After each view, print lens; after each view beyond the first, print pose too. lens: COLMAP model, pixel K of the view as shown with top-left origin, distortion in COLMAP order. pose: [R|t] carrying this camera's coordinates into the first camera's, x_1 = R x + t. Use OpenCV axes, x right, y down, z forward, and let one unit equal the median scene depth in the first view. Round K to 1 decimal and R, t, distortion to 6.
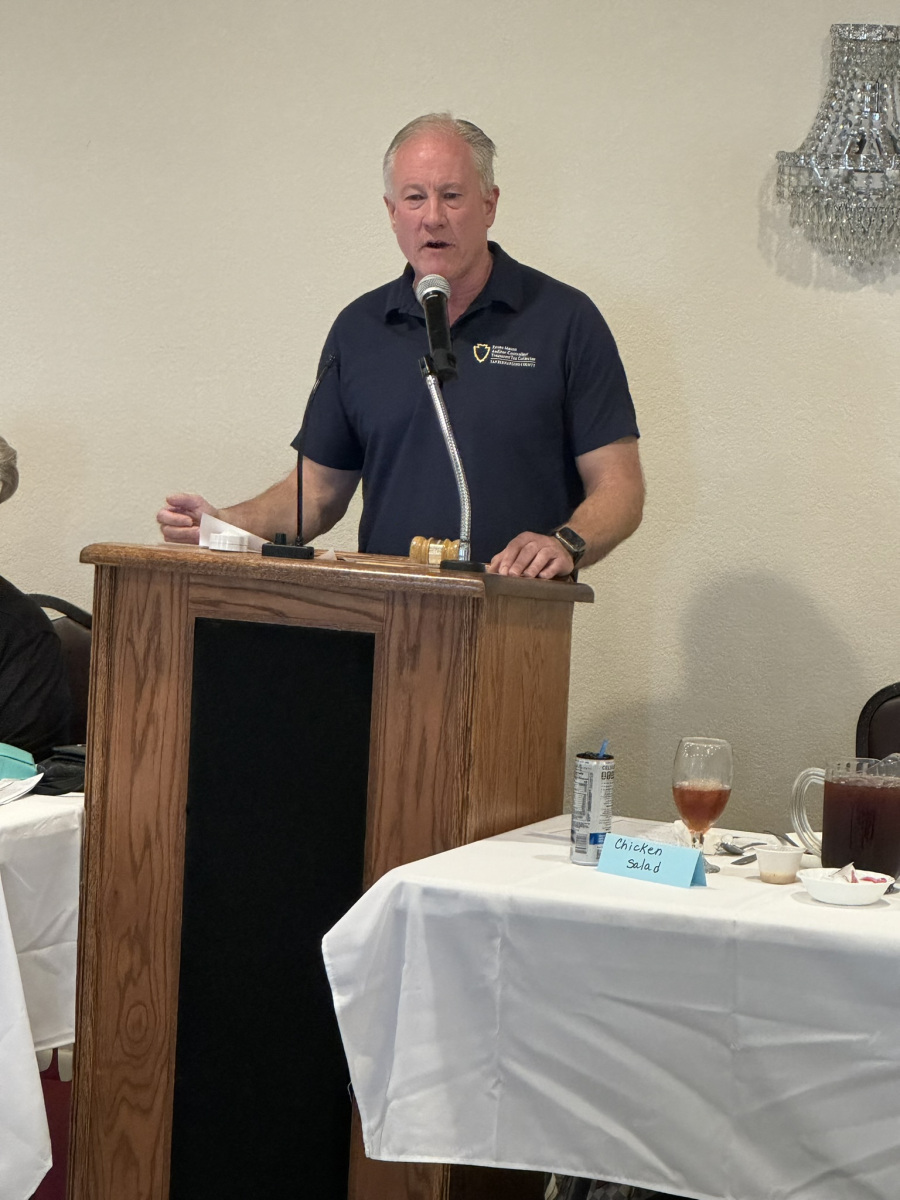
lens RADIAL K [[4521.5, 0, 450.0], [0, 4521.5, 600.0], [0, 0, 1]] dist [-0.600259, 18.887005]
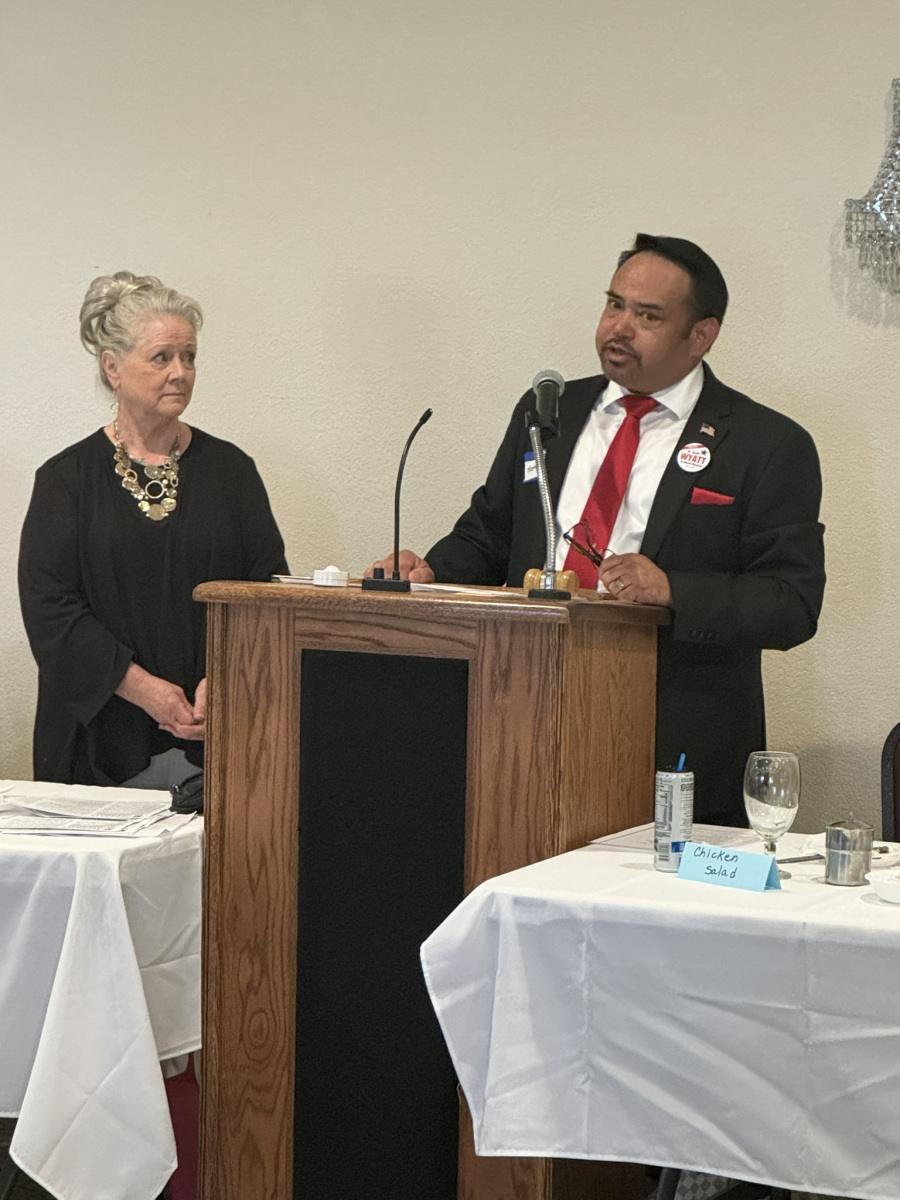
lens RADIAL K [[4033.3, 0, 450.0], [0, 4033.3, 600.0], [0, 0, 1]] dist [-0.508854, 16.077810]
pose [[0.998645, -0.027158, -0.044389, 0.021264], [0.026841, 0.999610, -0.007744, 0.000569], [0.044582, 0.006542, 0.998984, 0.047111]]
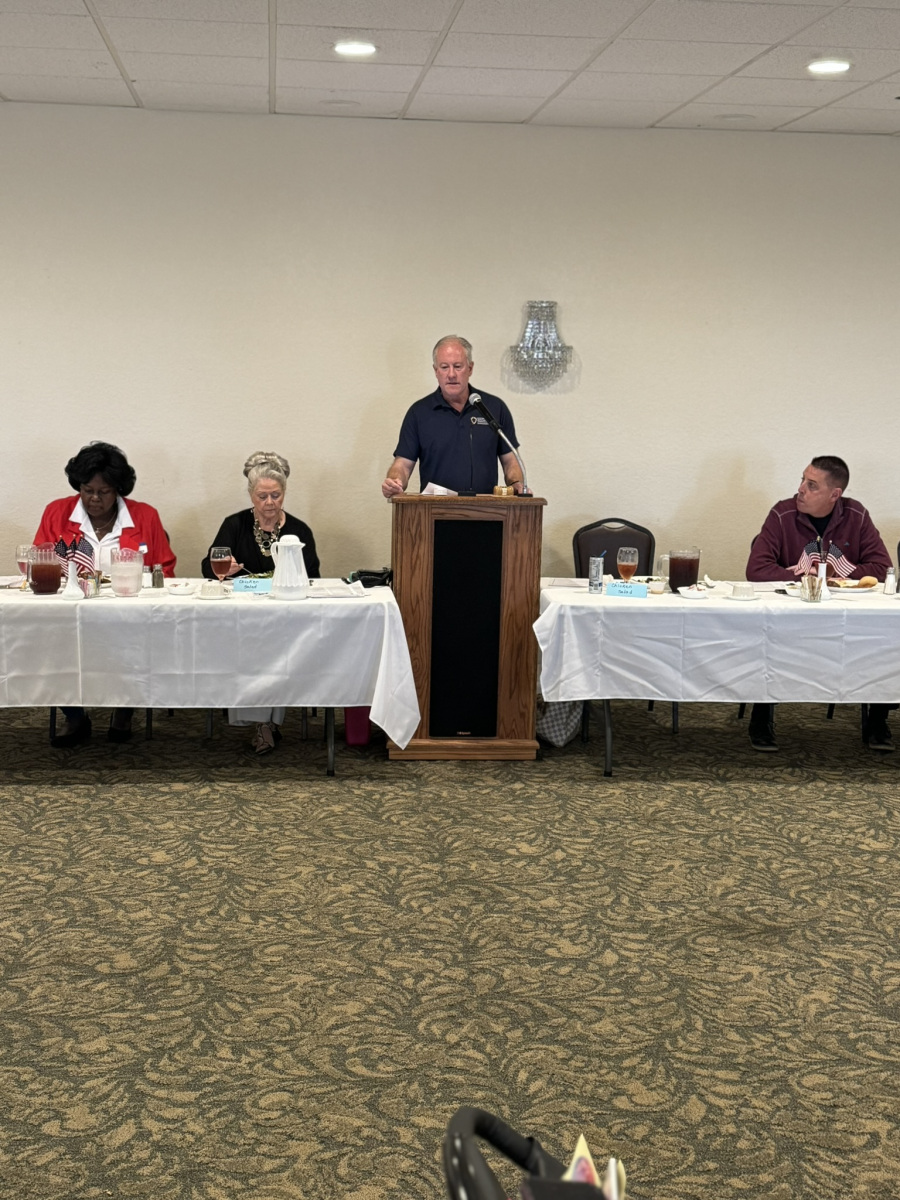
lens RADIAL K [[1545.5, 0, 450.0], [0, 1545.5, 600.0], [0, 0, 1]] dist [0.109640, 0.023562]
pose [[0.898793, -0.092828, 0.428432, -0.463030], [0.062780, 0.994505, 0.083773, -0.026293], [-0.433854, -0.048398, 0.899682, 0.126335]]
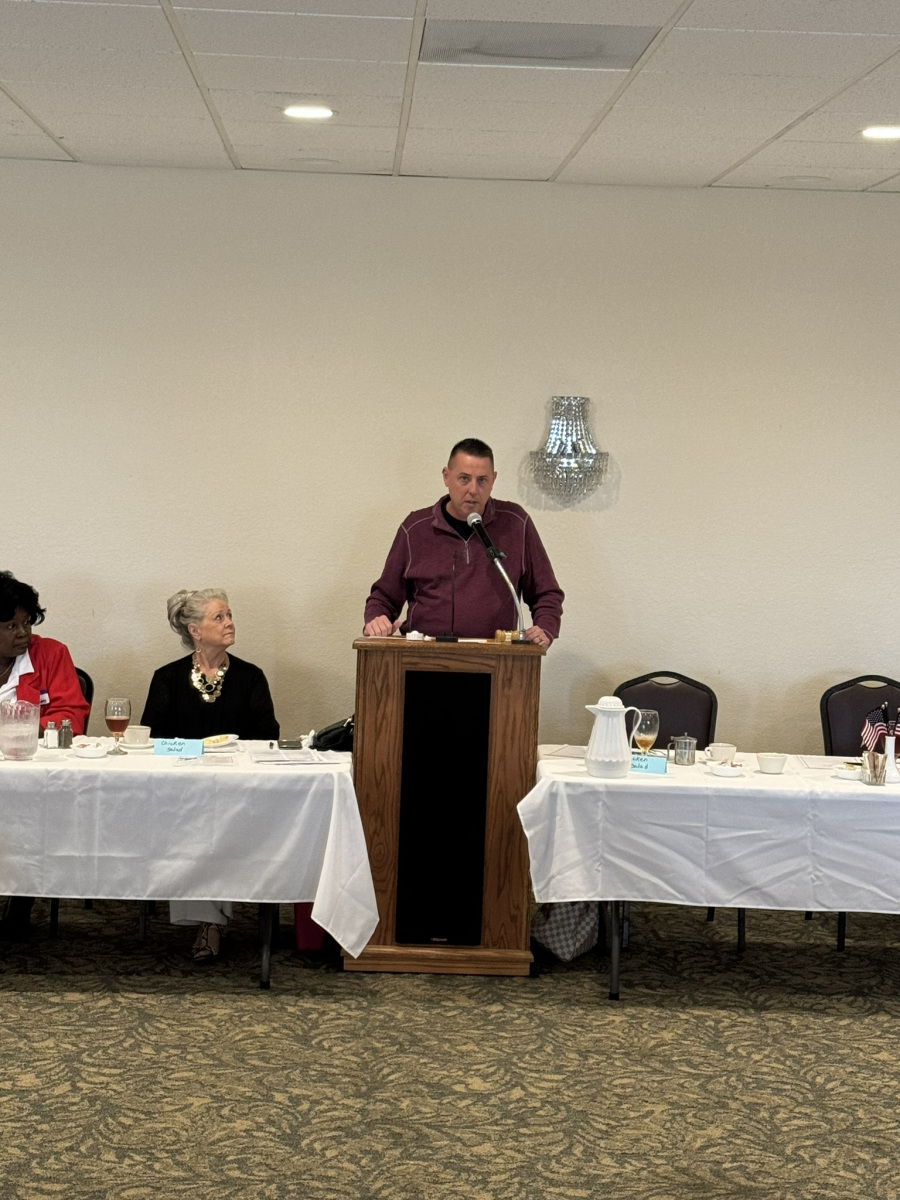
lens RADIAL K [[2150.8, 0, 450.0], [0, 2150.8, 600.0], [0, 0, 1]] dist [0.097326, 0.099974]
pose [[0.927264, -0.045938, 0.371578, -0.433398], [0.046641, 0.998886, 0.007099, -0.037981], [-0.371491, 0.010748, 0.928374, -0.011031]]
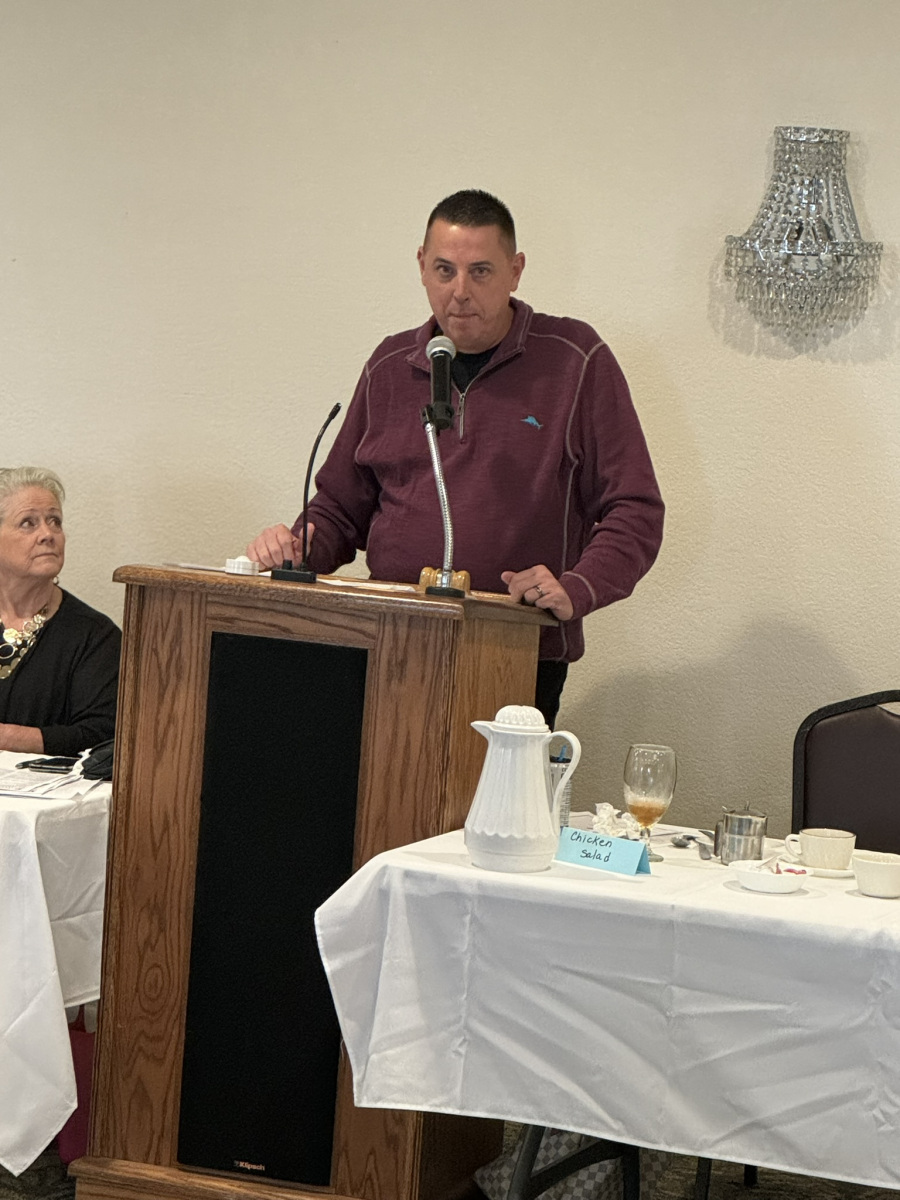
lens RADIAL K [[4033.3, 0, 450.0], [0, 4033.3, 600.0], [0, 0, 1]] dist [-0.508854, 16.077810]
pose [[0.999768, 0.021017, 0.004654, -0.000637], [-0.021001, 0.999773, -0.003513, -0.001901], [-0.004727, 0.003414, 0.999983, -0.028005]]
